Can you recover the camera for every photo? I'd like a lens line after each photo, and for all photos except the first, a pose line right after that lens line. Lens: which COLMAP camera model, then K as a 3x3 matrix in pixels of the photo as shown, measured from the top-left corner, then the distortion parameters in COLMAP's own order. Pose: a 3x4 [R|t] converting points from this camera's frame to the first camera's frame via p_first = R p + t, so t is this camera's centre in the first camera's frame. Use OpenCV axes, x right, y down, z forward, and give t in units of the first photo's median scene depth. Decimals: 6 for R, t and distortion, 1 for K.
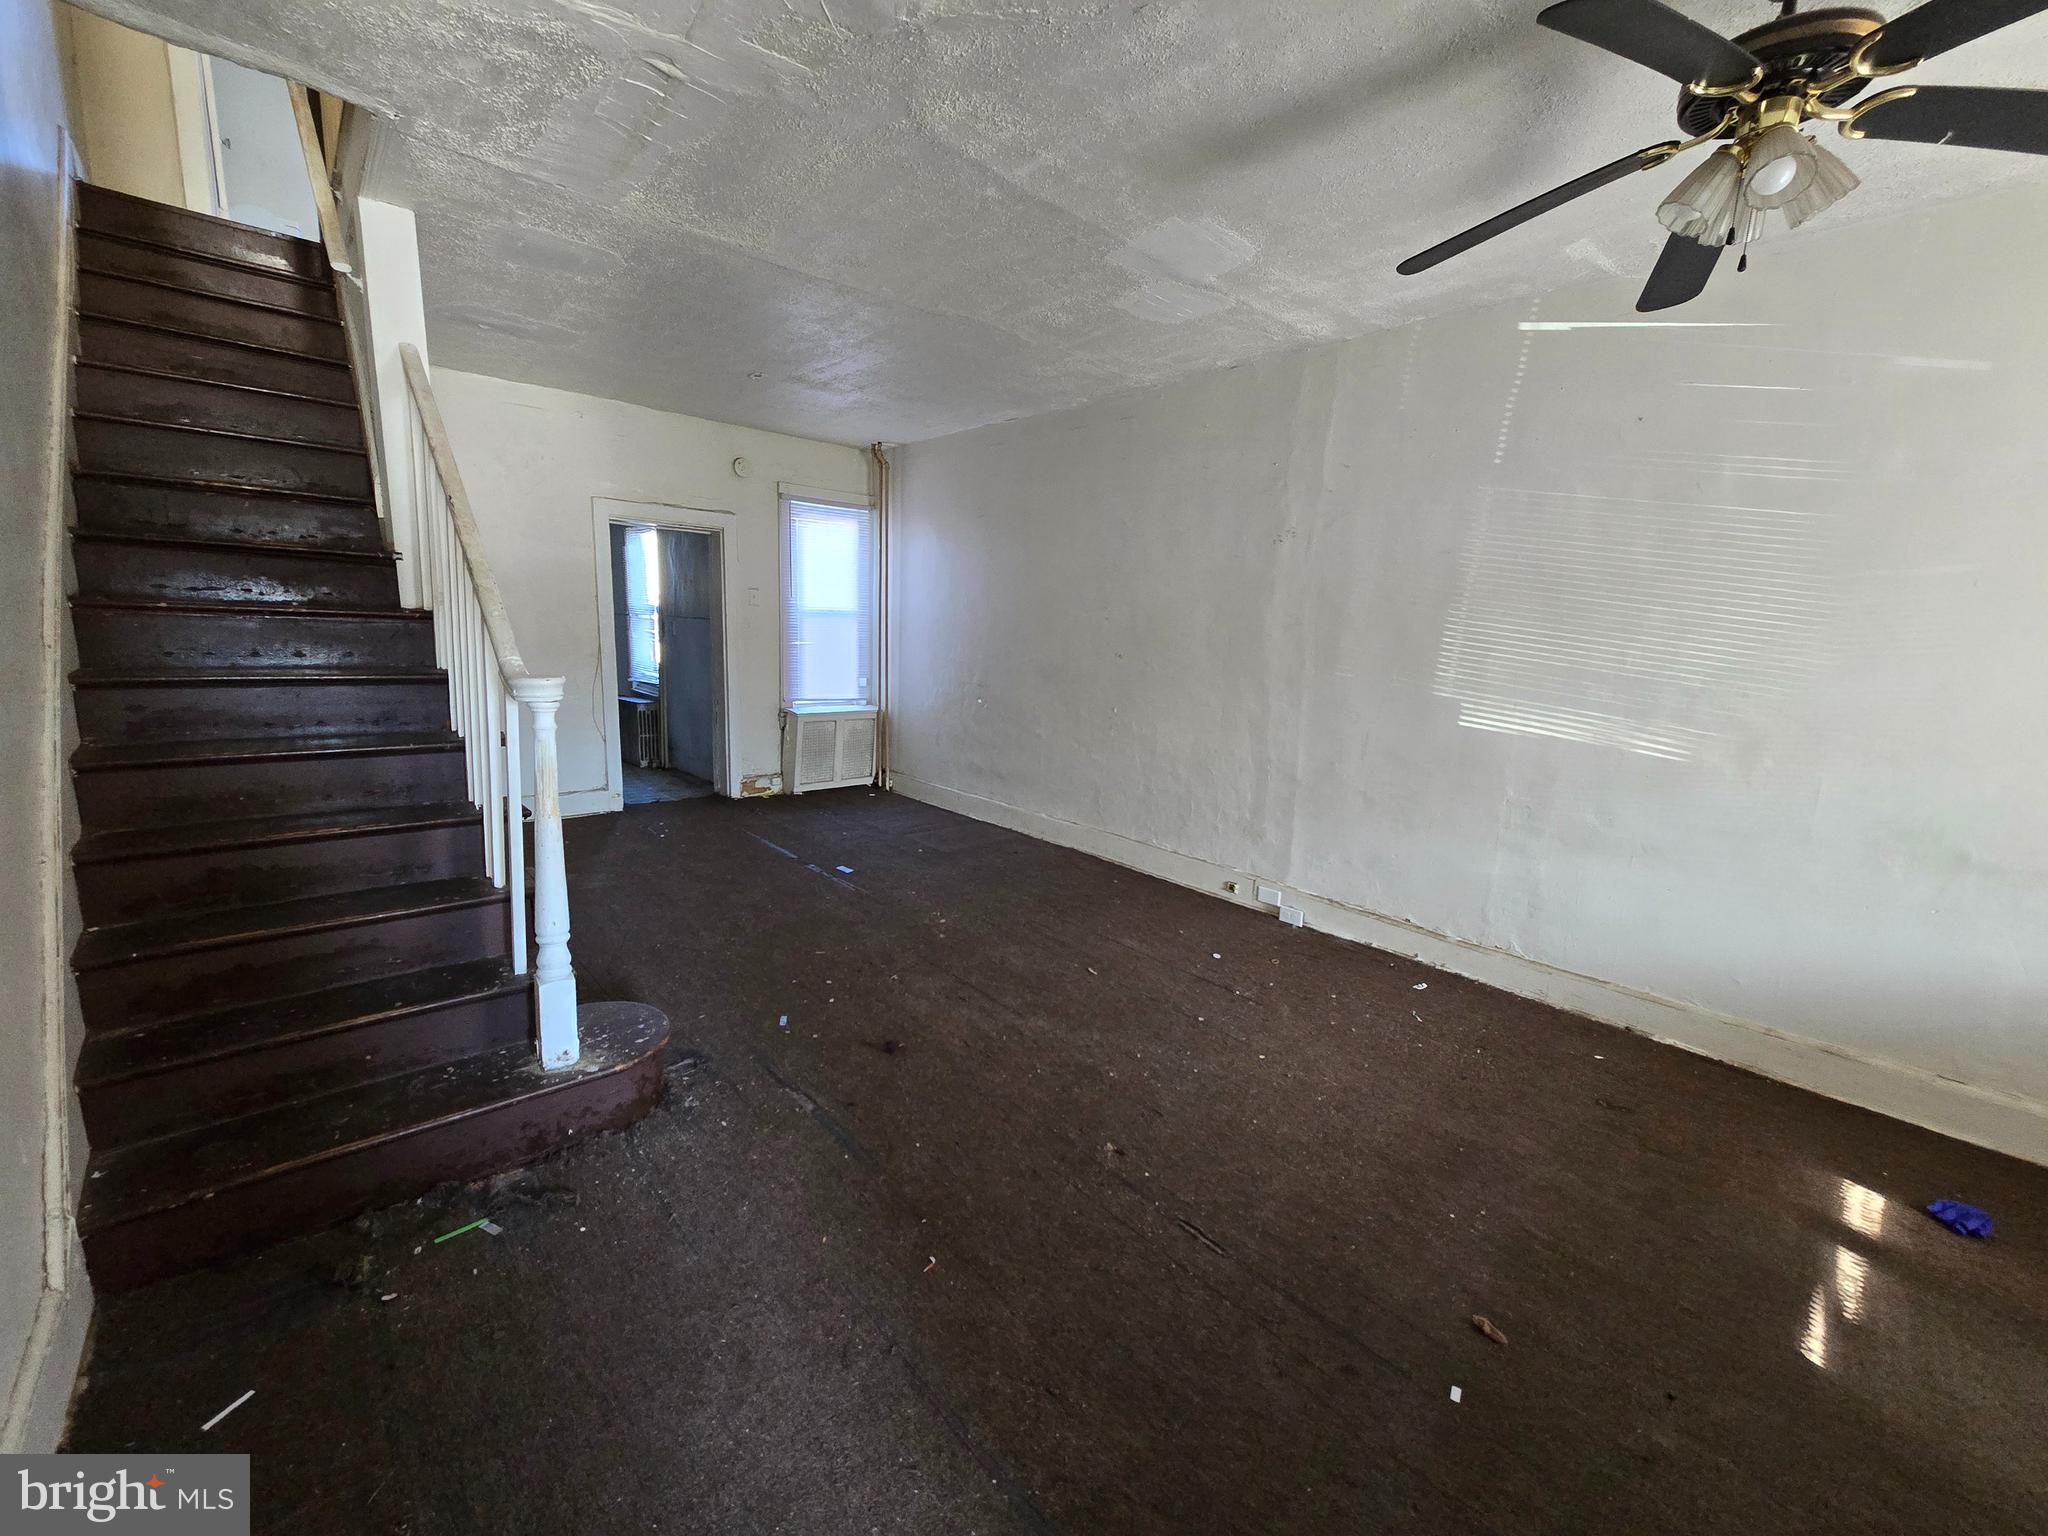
lens RADIAL K [[846.2, 0, 1027.9], [0, 846.2, 770.9], [0, 0, 1]] dist [-0.002891, 0.000748]
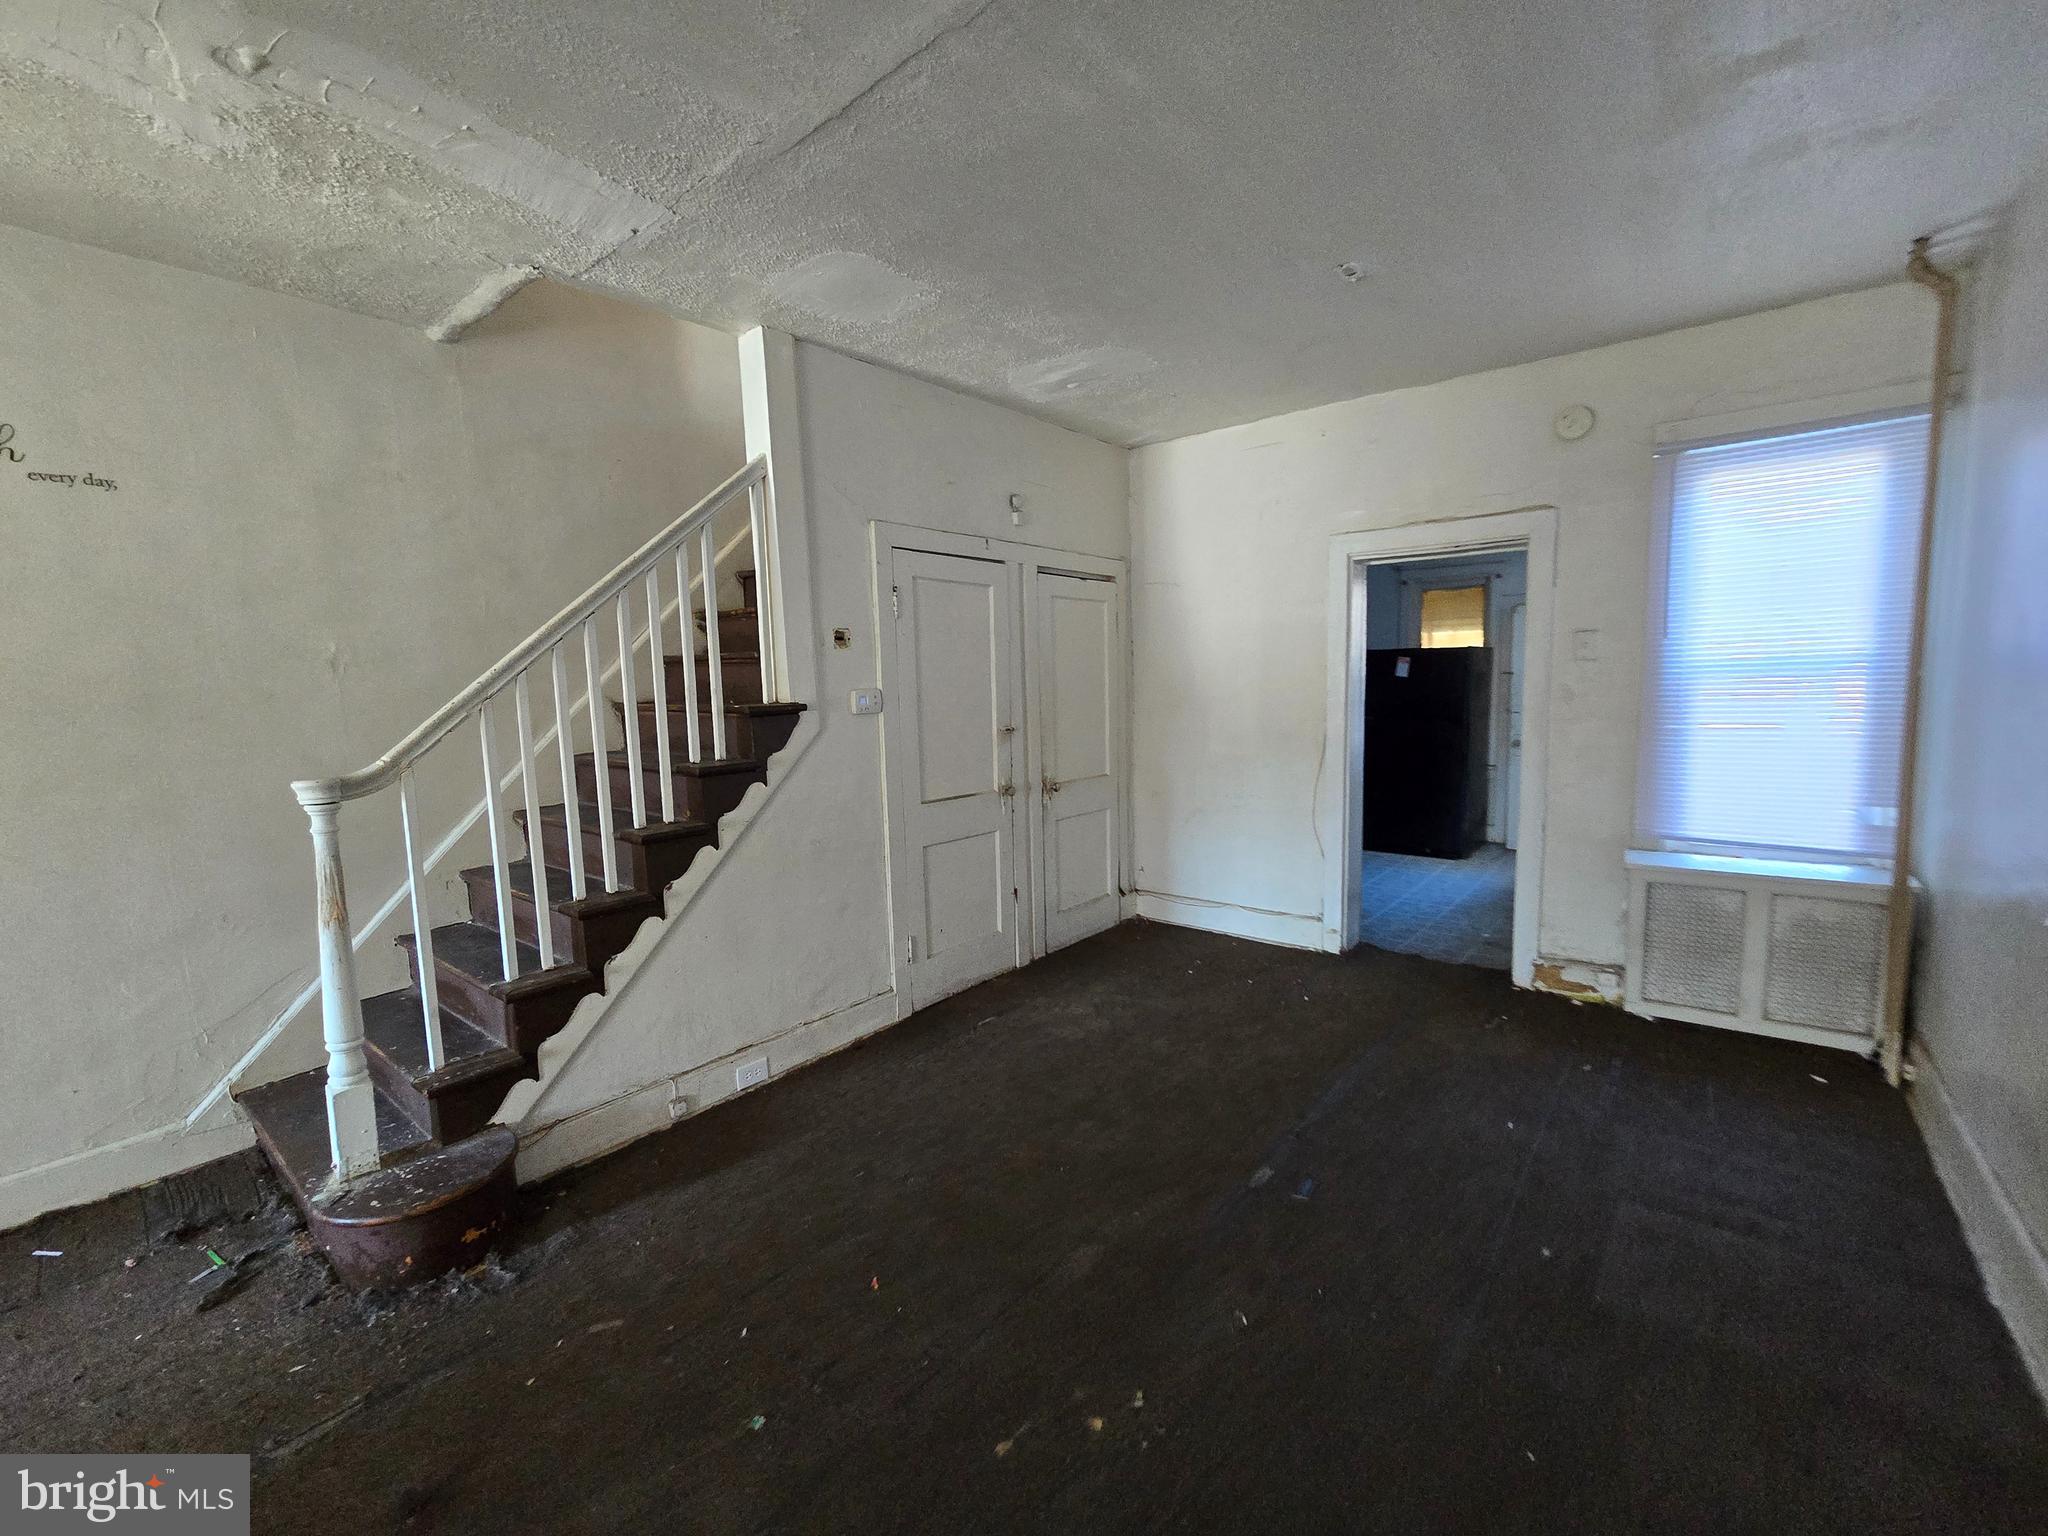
lens RADIAL K [[846.2, 0, 1021.9], [0, 846.2, 778.4], [0, 0, 1]] dist [-0.002891, 0.000748]
pose [[0.151546, 0.069246, -0.986022, 0.238809], [-0.139011, 0.989122, 0.048099, -0.125898], [0.978627, 0.129779, 0.159523, 0.750395]]
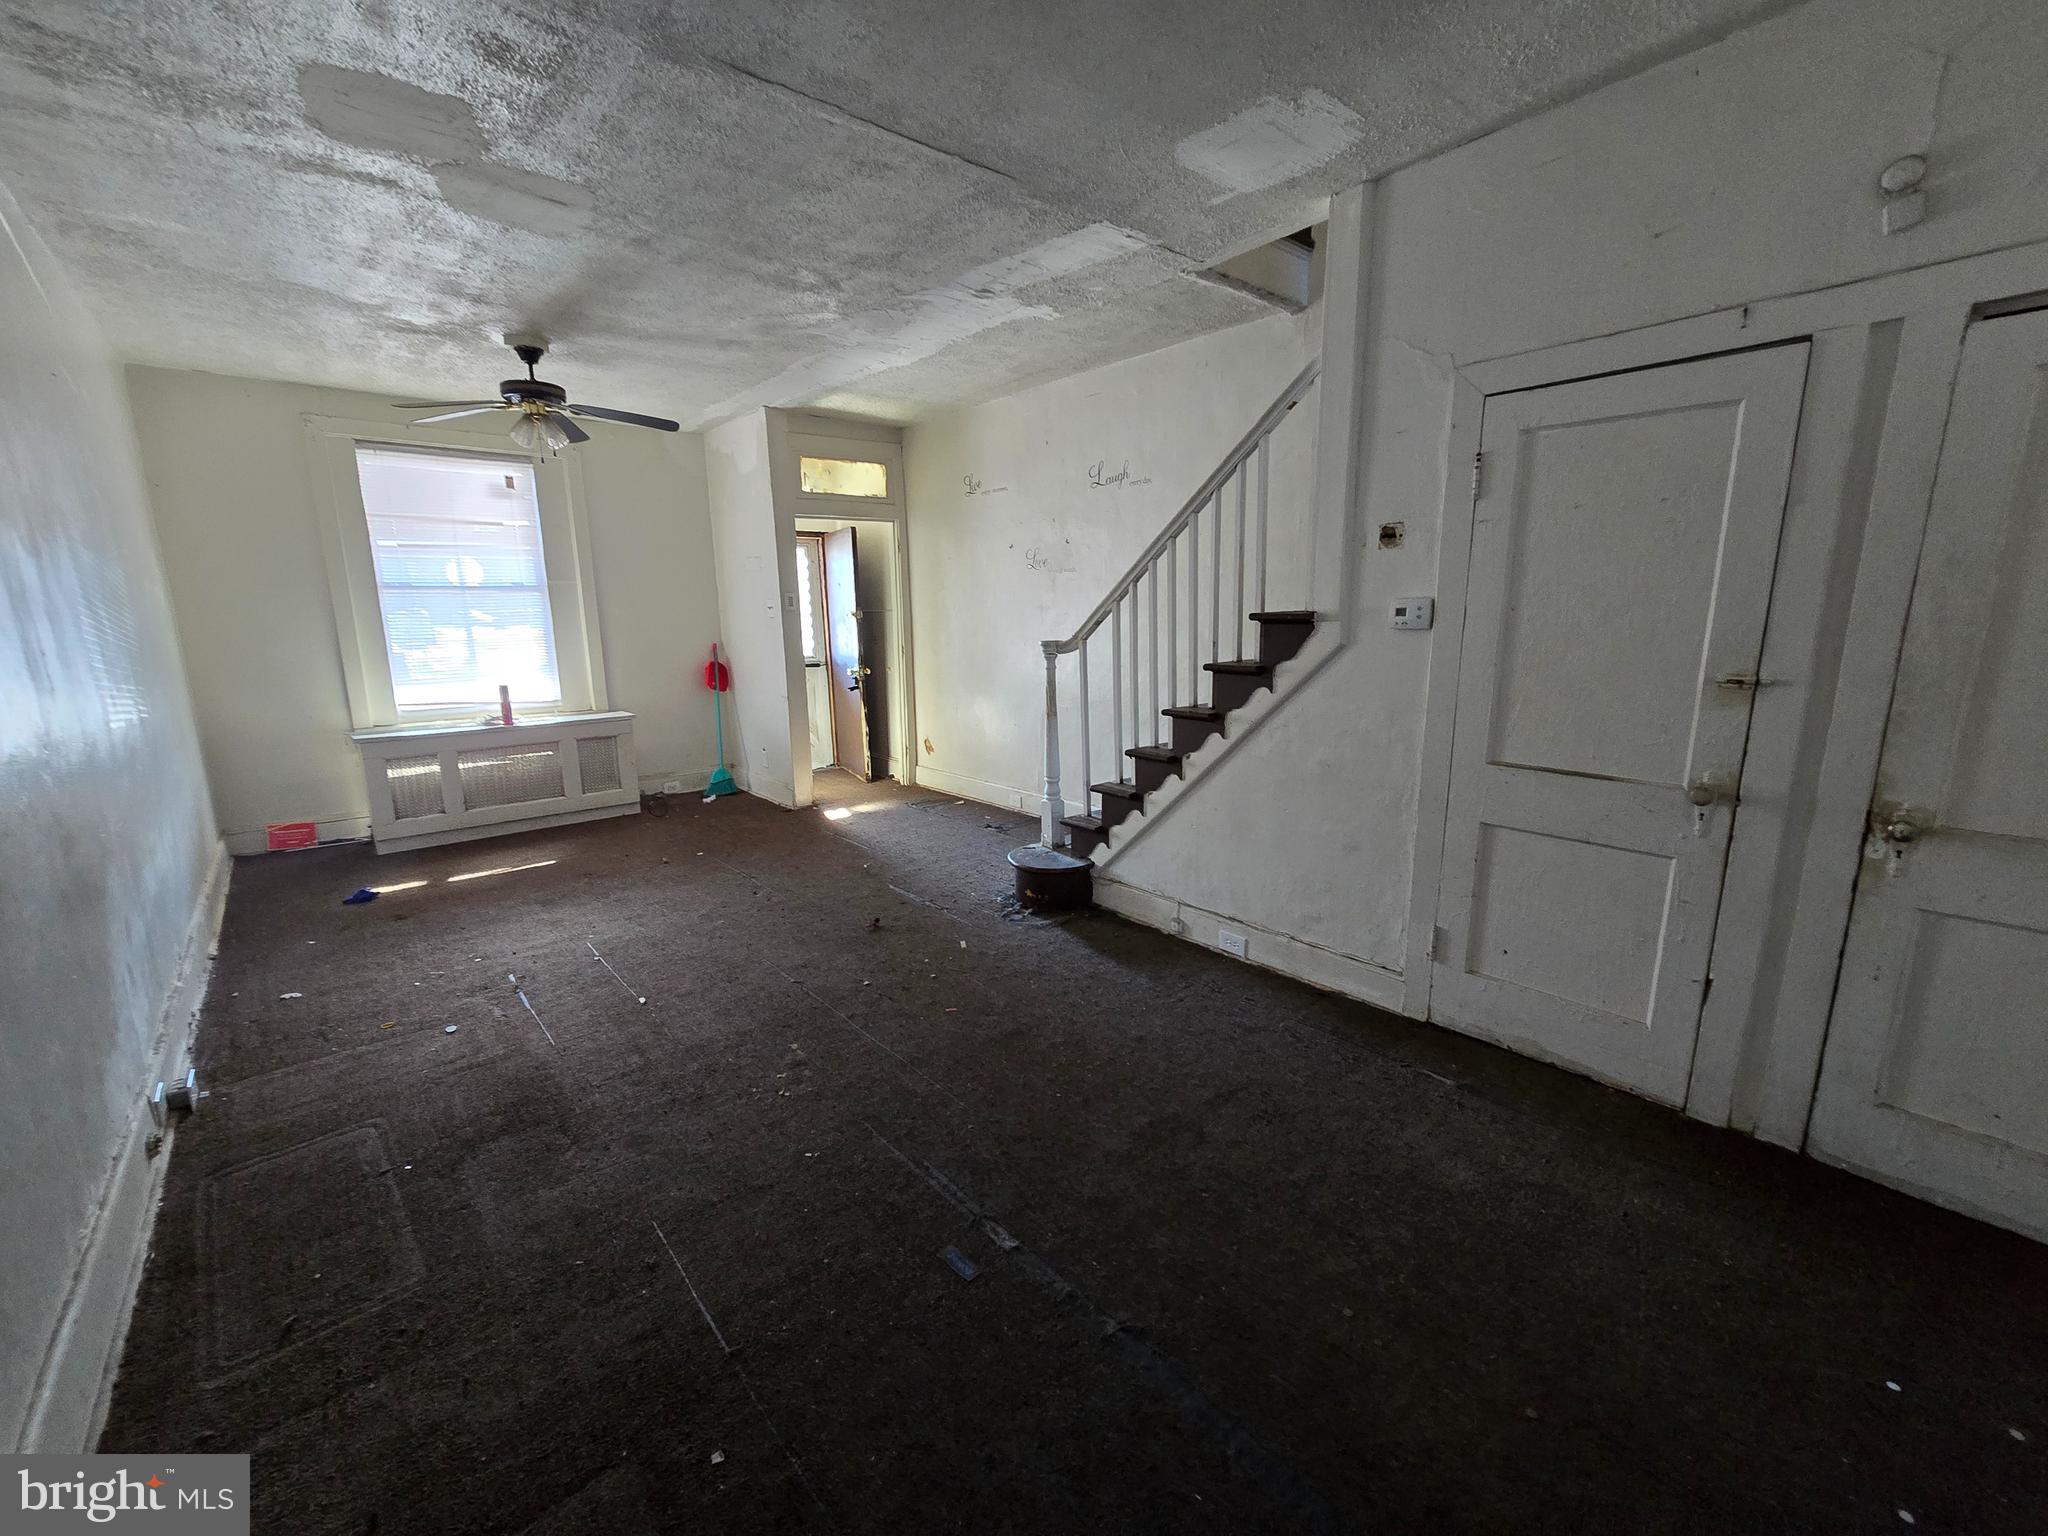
lens RADIAL K [[837.6, 0, 1029.7], [0, 837.6, 771.3], [0, 0, 1]] dist [-0.000425, -0.000139]
pose [[-0.999615, -0.024836, 0.012334, -0.254671], [-0.018561, 0.929719, 0.367802, -0.244976], [-0.020602, 0.367432, -0.929822, 1.312441]]
